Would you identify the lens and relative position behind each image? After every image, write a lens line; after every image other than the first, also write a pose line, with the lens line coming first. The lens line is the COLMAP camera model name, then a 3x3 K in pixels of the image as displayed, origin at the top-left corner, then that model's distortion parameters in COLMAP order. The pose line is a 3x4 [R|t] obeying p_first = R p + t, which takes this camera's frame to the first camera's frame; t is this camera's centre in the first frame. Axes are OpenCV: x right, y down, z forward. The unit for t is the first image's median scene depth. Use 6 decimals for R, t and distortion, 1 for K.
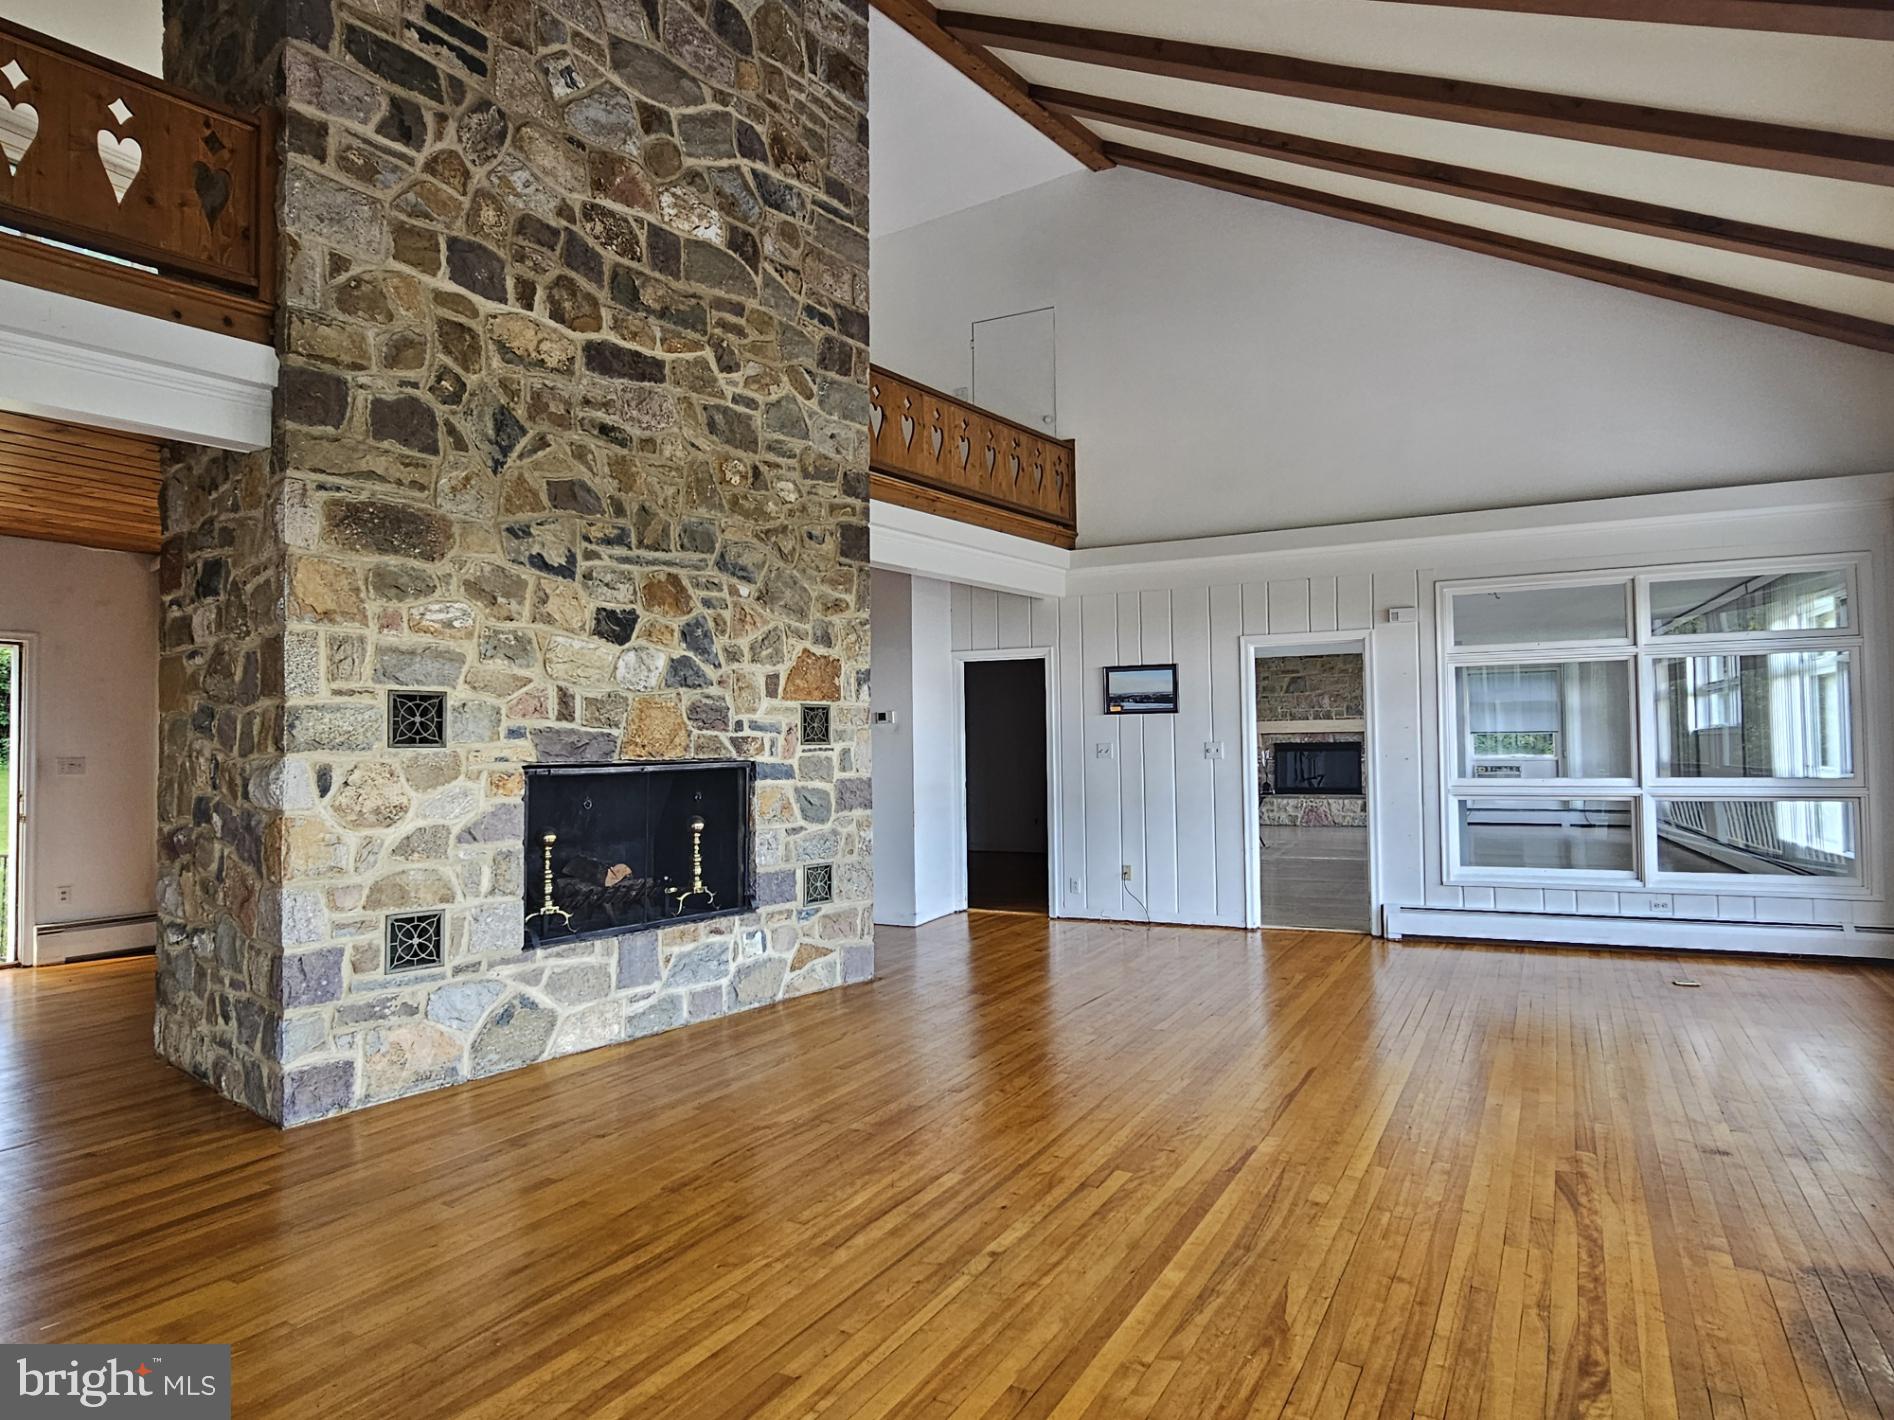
lens RADIAL K [[1089.4, 0, 957.3], [0, 1089.4, 702.7], [0, 0, 1]] dist [0.020533, 0.001399]
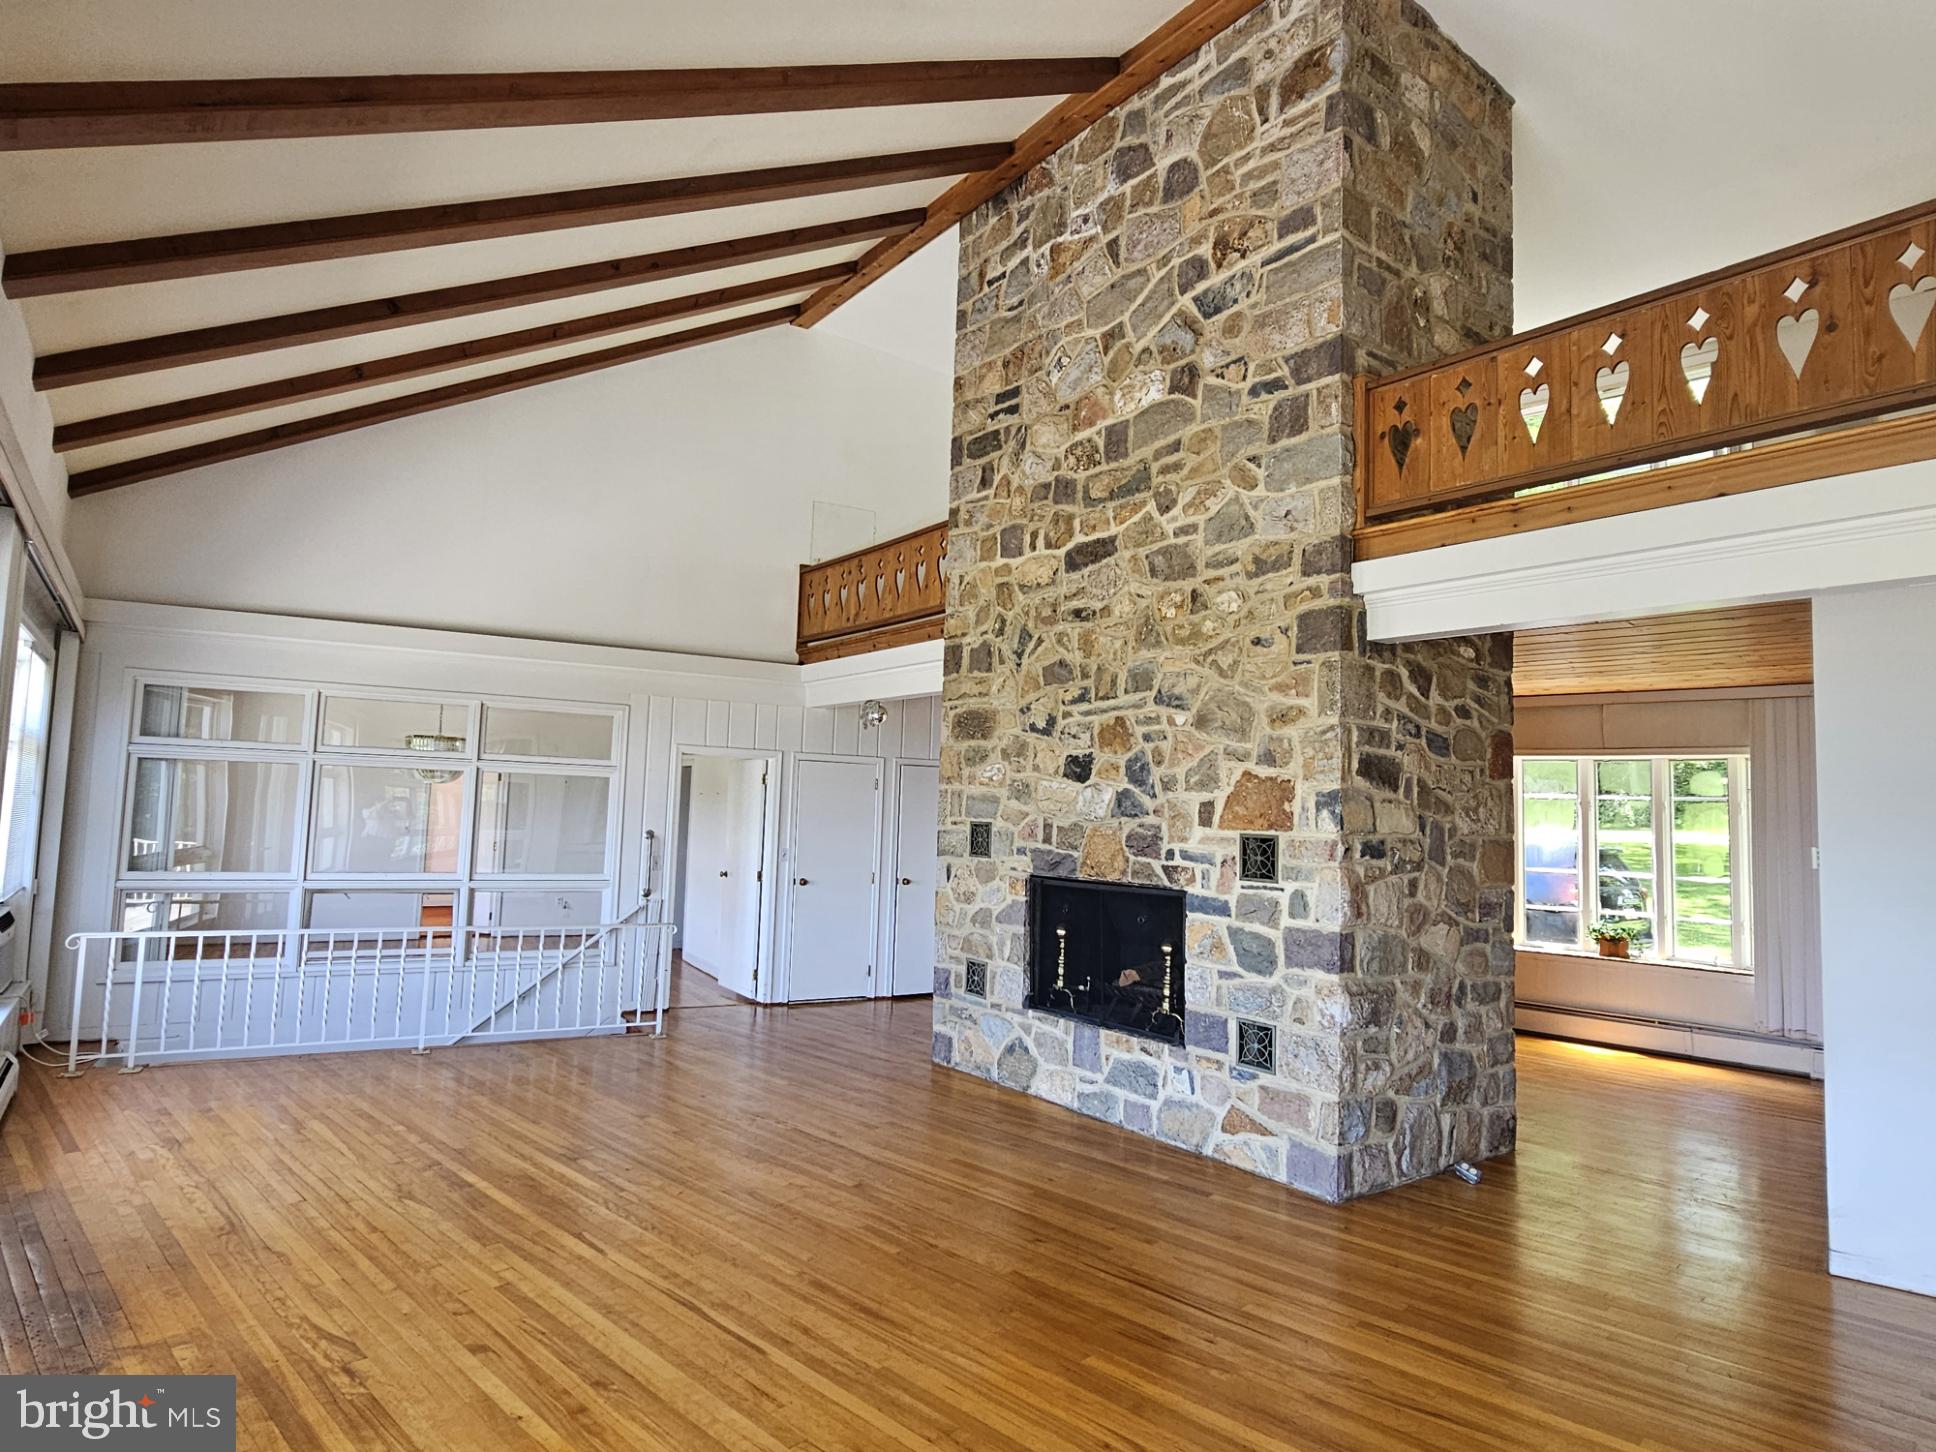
lens RADIAL K [[1114.4, 0, 966.6], [0, 1114.4, 727.2], [0, 0, 1]] dist [0.011094, 0.000424]
pose [[-0.261516, -0.070989, -0.962585, 0.871061], [0.008392, 0.997087, -0.075813, -0.020202], [0.965163, -0.027904, -0.260158, 1.116664]]
